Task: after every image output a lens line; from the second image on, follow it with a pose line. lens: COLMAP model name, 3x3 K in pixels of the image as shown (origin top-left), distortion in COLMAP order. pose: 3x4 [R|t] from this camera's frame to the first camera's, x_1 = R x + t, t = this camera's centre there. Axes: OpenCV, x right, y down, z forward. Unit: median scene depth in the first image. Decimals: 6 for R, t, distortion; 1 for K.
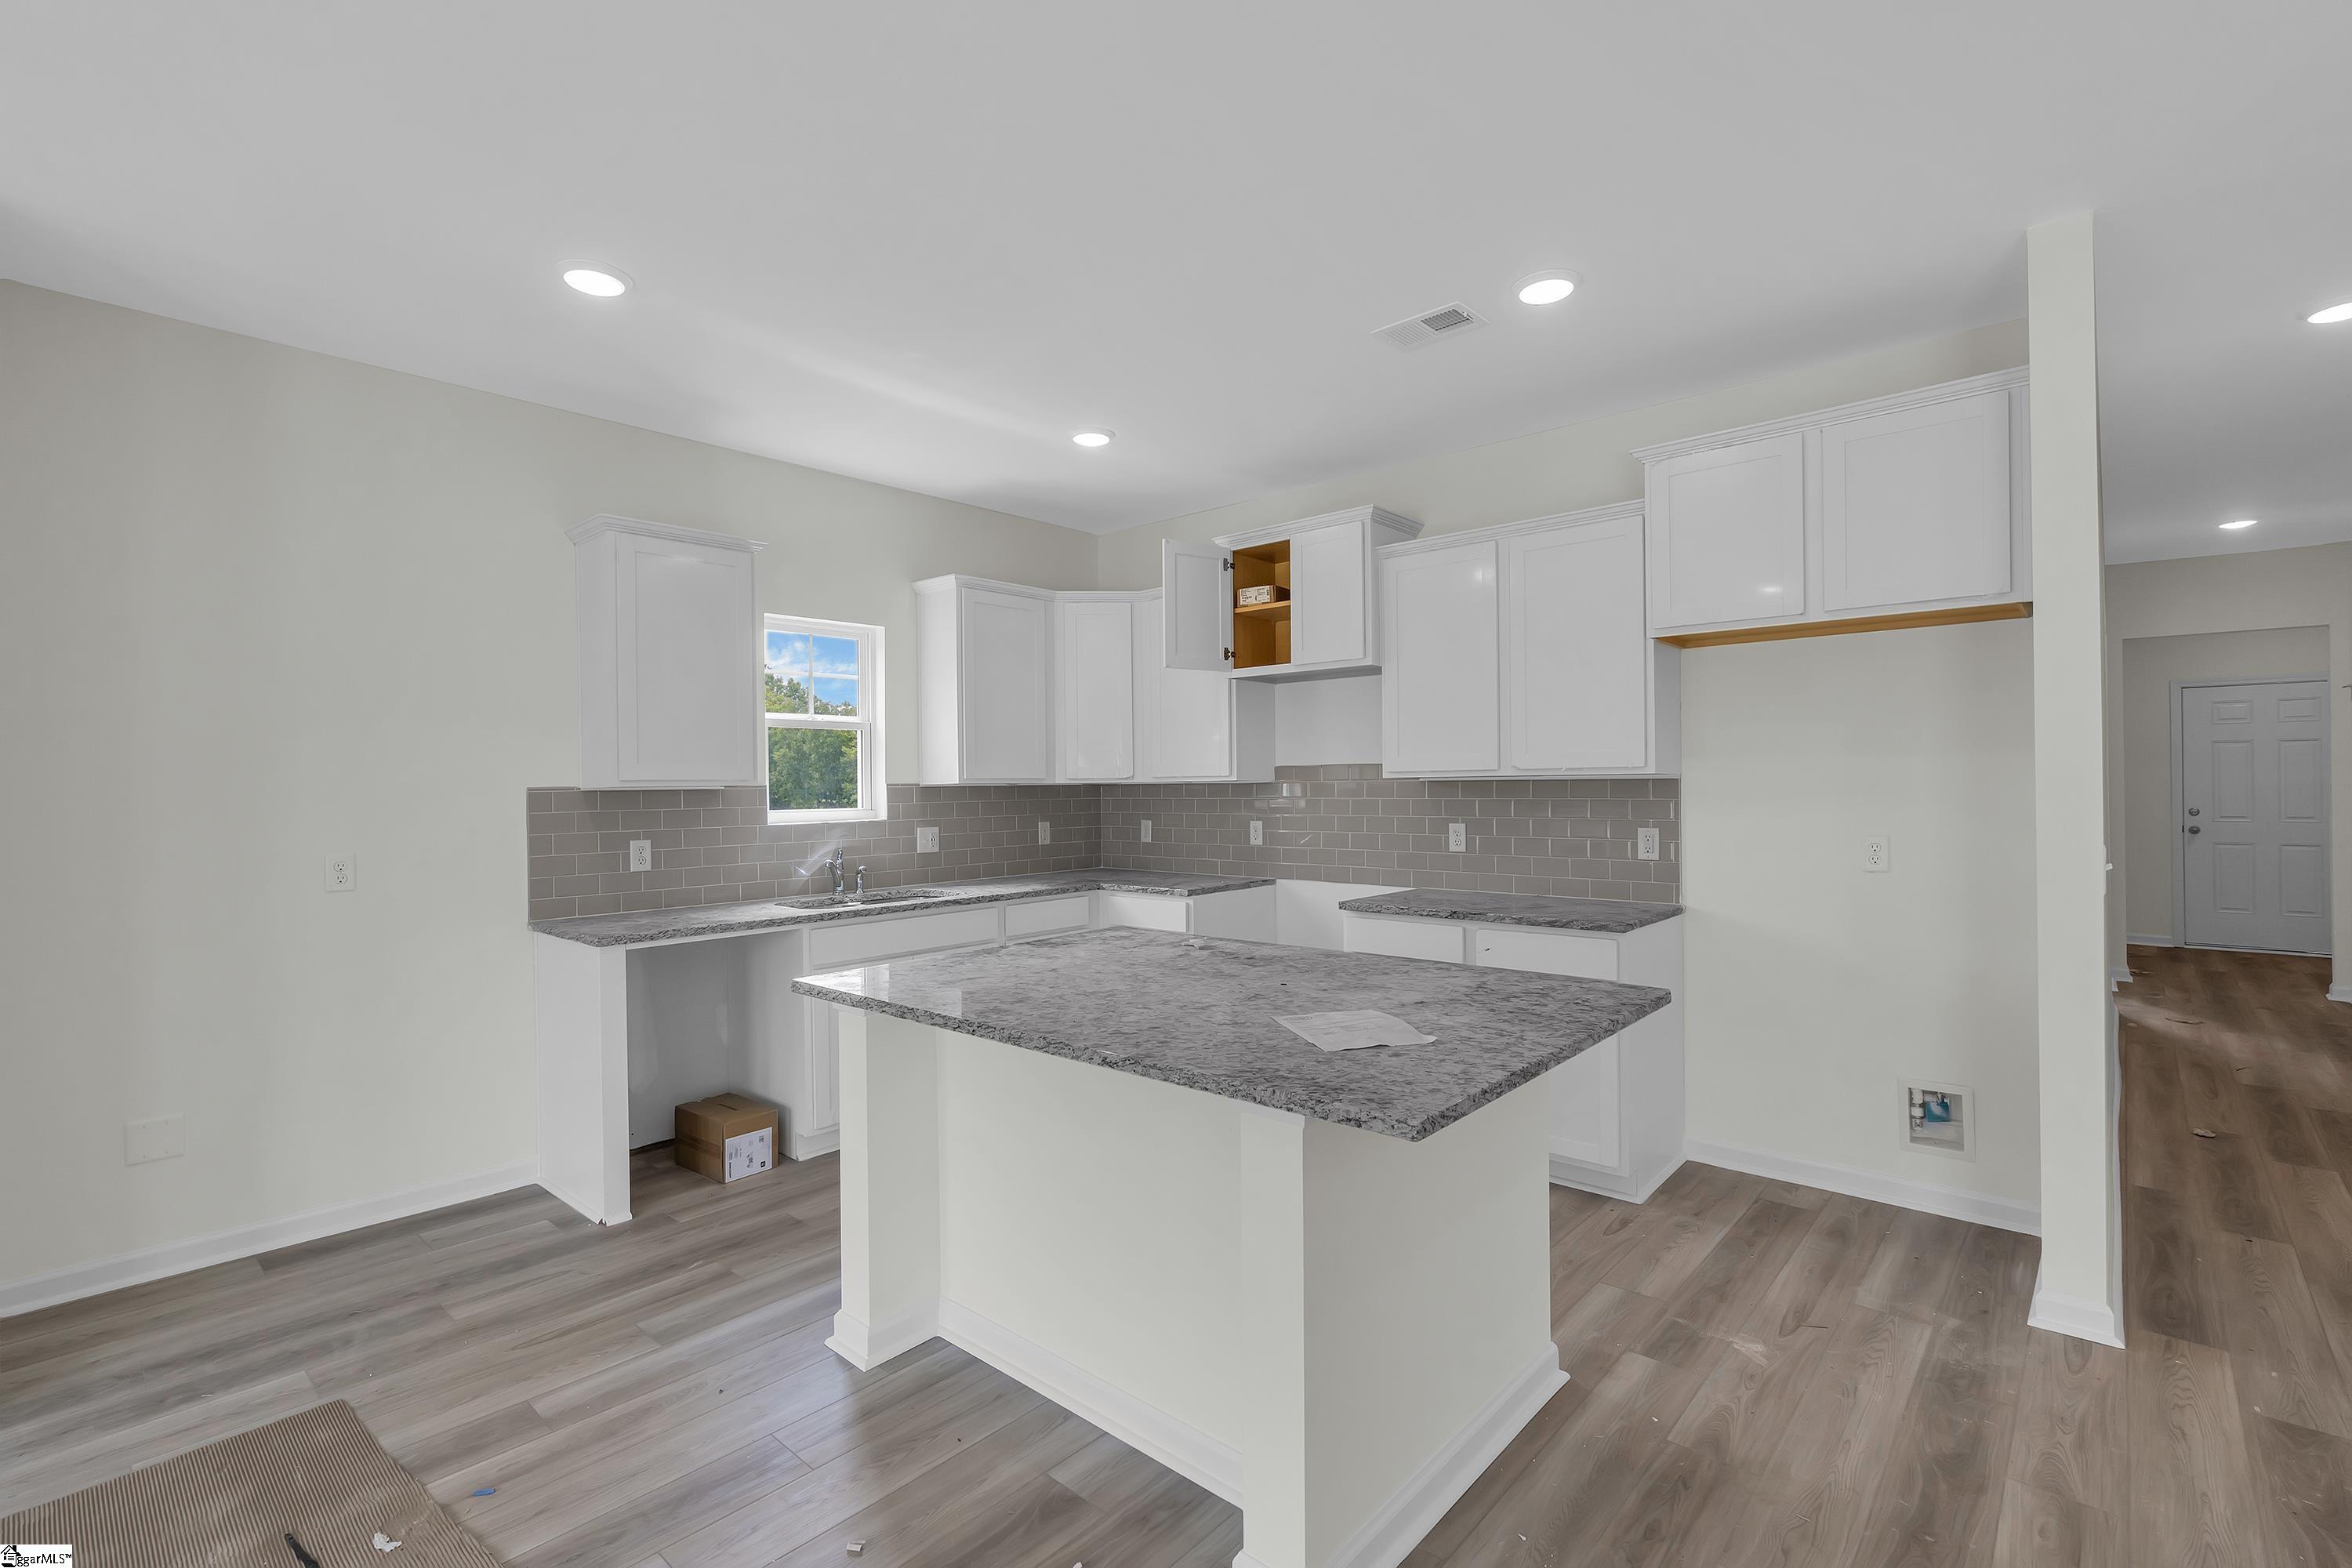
lens RADIAL K [[1053.8, 0, 1170.4], [0, 1053.8, 790.4], [0, 0, 1]] dist [-0.004260, 0.002918]
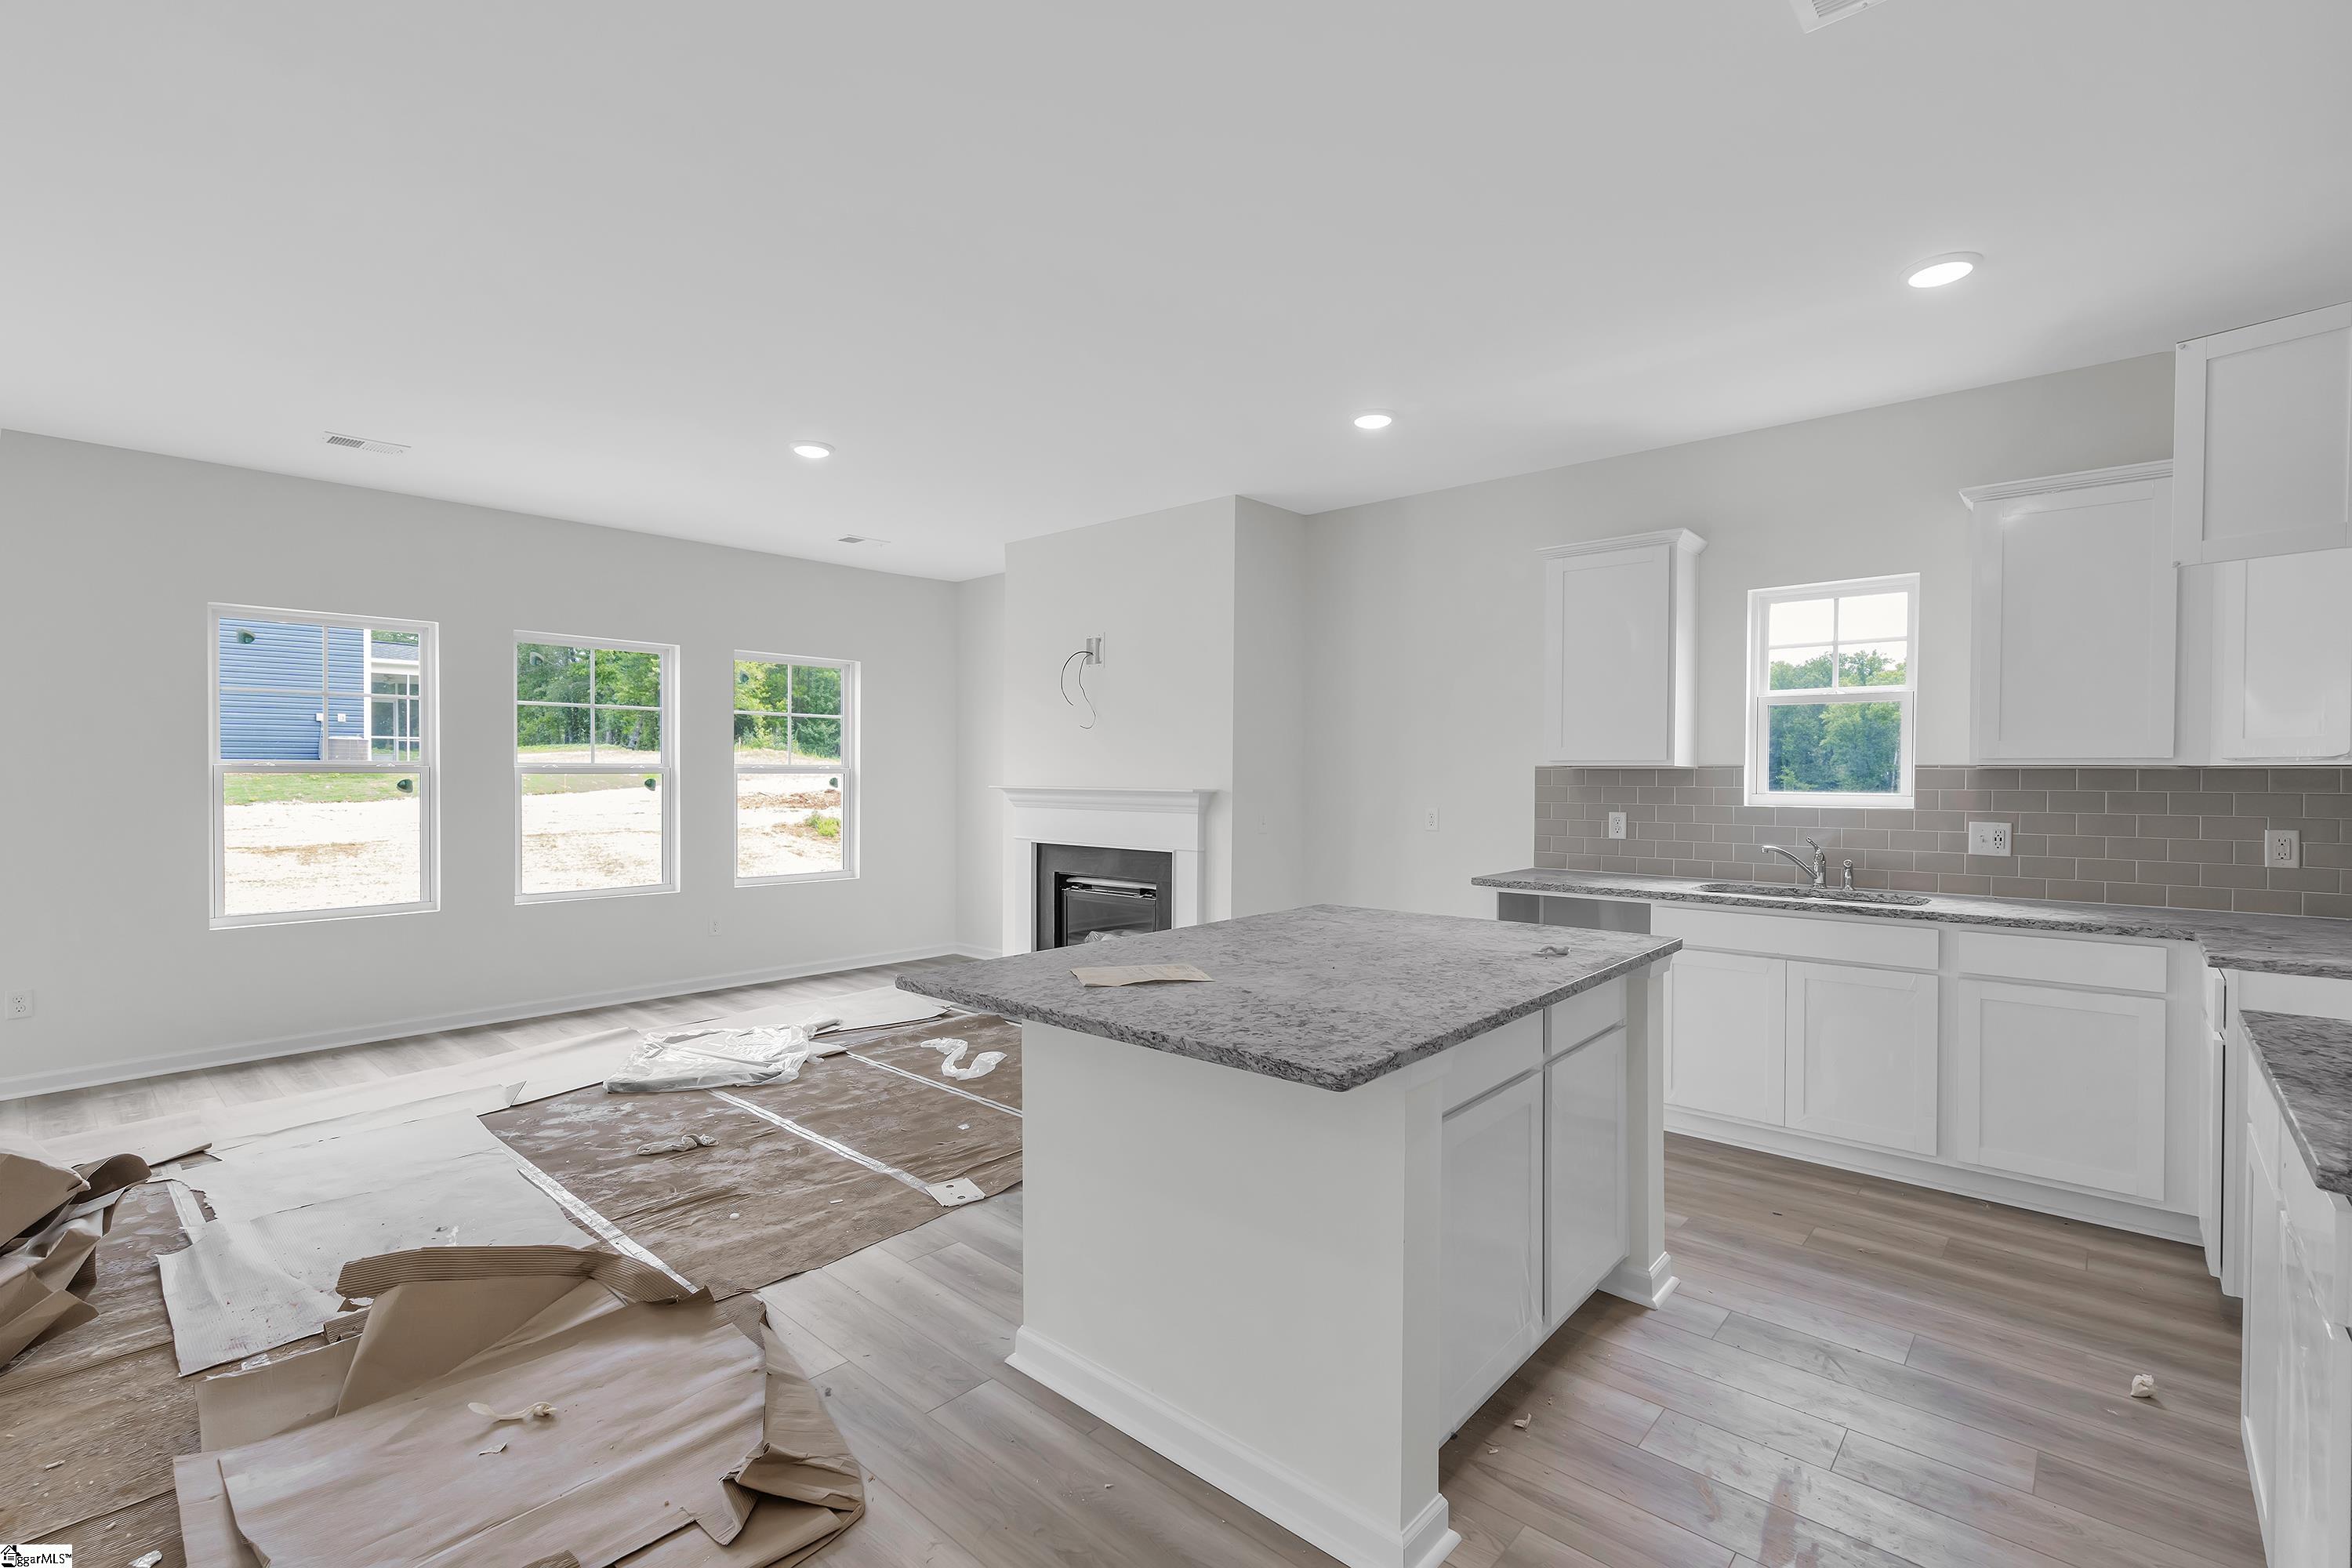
lens RADIAL K [[1053.8, 0, 1174.8], [0, 1053.8, 782.1], [0, 0, 1]] dist [-0.004260, 0.002918]
pose [[0.004802, 0.022785, -0.999729, 0.694035], [-0.009326, 0.999698, 0.022740, -0.008026], [0.999945, 0.009215, 0.005013, 0.534614]]
